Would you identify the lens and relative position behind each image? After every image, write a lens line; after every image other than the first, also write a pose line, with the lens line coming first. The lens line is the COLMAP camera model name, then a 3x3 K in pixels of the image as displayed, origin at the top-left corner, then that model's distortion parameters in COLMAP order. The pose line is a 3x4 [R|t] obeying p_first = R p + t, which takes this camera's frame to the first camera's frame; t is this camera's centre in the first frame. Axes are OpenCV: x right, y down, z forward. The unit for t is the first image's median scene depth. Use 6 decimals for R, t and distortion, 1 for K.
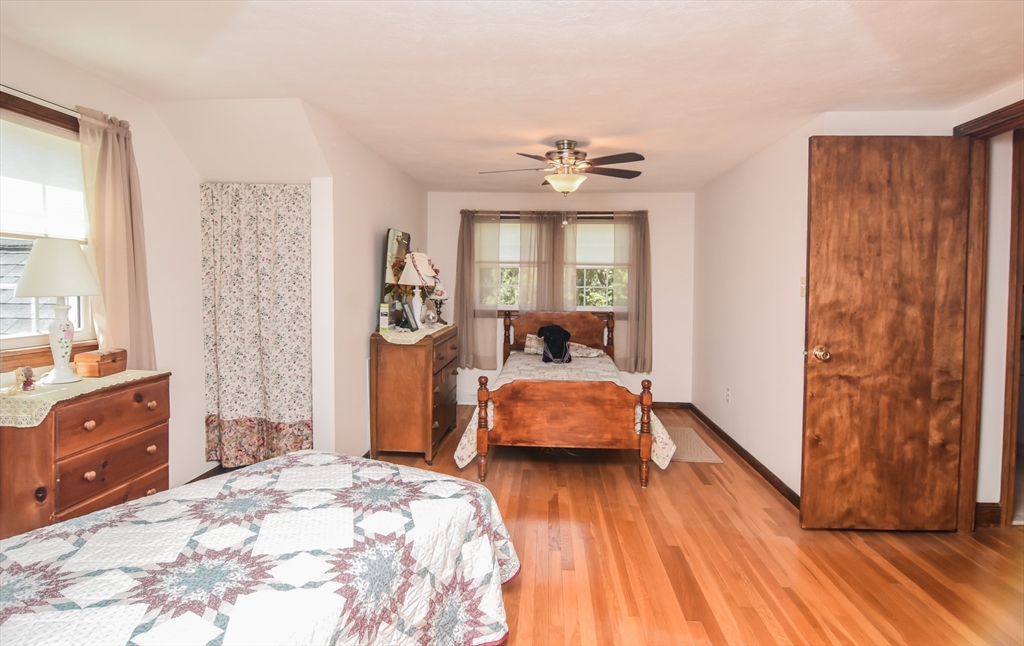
lens RADIAL K [[556.4, 0, 506.3], [0, 556.4, 300.9], [0, 0, 1]] dist [-0.007944, -0.007976]
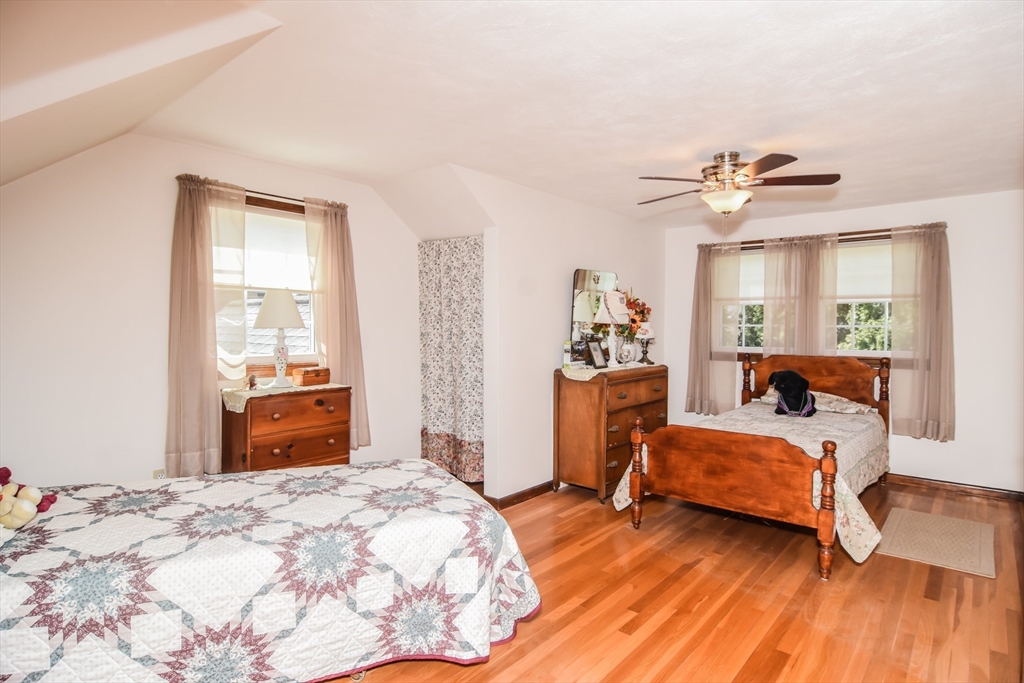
lens RADIAL K [[549.1, 0, 510.2], [0, 549.1, 337.5], [0, 0, 1]] dist [-0.008075, -0.006881]
pose [[0.802392, 0.005132, -0.596776, 0.348924], [-0.015519, 0.999804, -0.012268, 0.014666], [0.596596, 0.019105, 0.802314, 0.120651]]
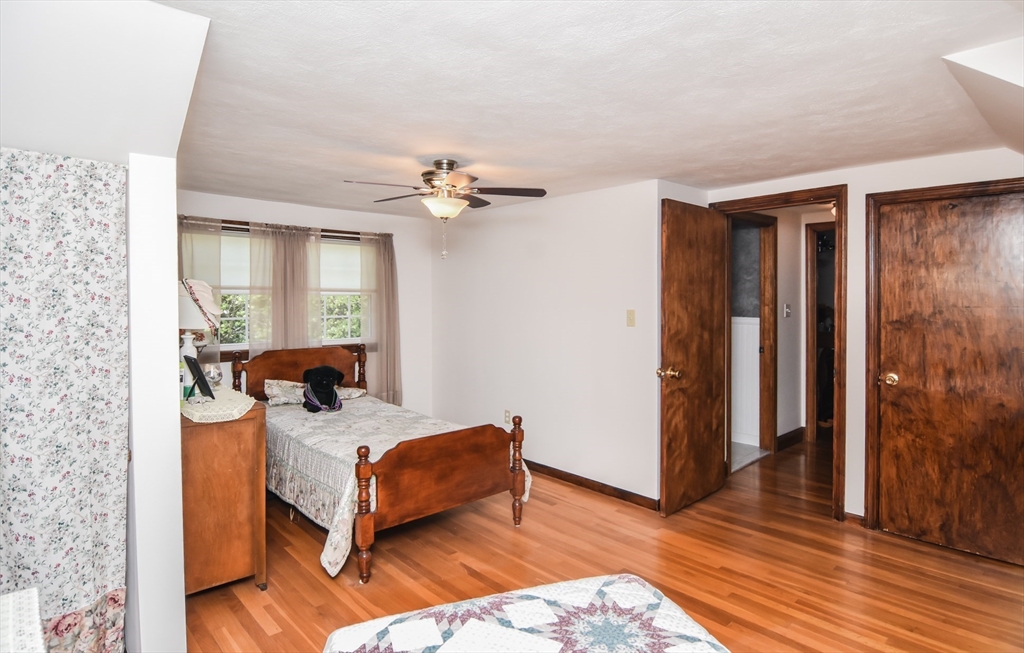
lens RADIAL K [[560.4, 0, 520.9], [0, 560.4, 301.5], [0, 0, 1]] dist [-0.009851, -0.006312]
pose [[0.672698, -0.014231, 0.739780, -0.475929], [0.029463, 0.999537, -0.007564, -0.053403], [-0.739330, 0.026885, 0.672806, 0.318954]]
